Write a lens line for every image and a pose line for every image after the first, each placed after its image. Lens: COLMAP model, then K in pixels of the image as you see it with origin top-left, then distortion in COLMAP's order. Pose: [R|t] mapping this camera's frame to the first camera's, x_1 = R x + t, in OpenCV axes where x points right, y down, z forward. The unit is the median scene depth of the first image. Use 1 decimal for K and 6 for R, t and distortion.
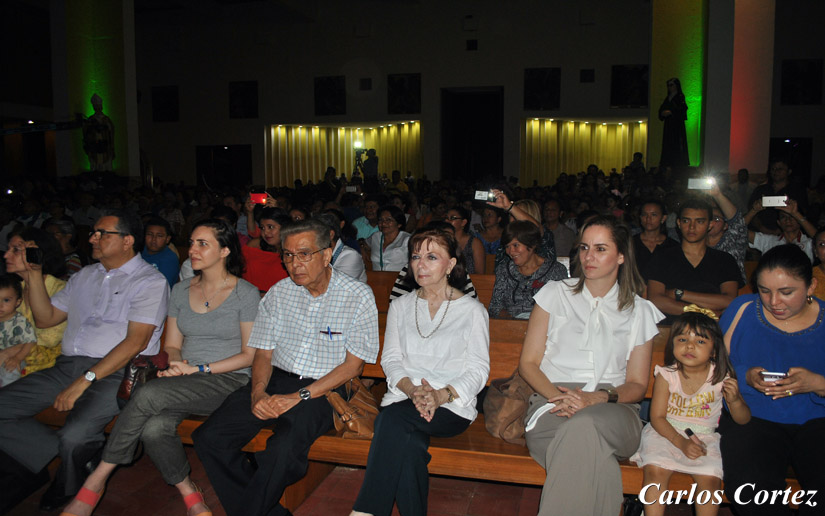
lens RADIAL K [[654.6, 0, 413.0], [0, 654.6, 254.7], [0, 0, 1]] dist [-0.078452, 0.004060]
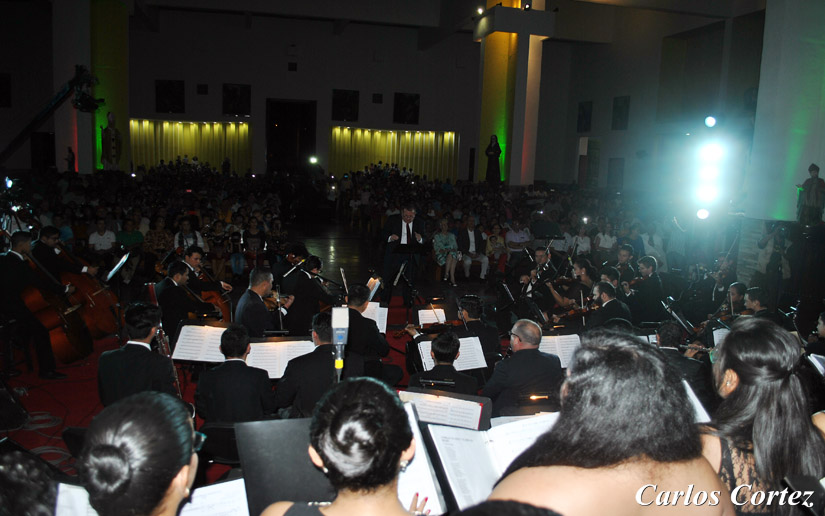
lens RADIAL K [[654.6, 0, 408.2], [0, 654.6, 253.7], [0, 0, 1]] dist [-0.078452, 0.004060]
pose [[0.879346, -0.034651, 0.474922, -0.322154], [0.015108, 0.998877, 0.044906, -0.005540], [-0.475944, -0.032313, 0.878882, -0.249259]]
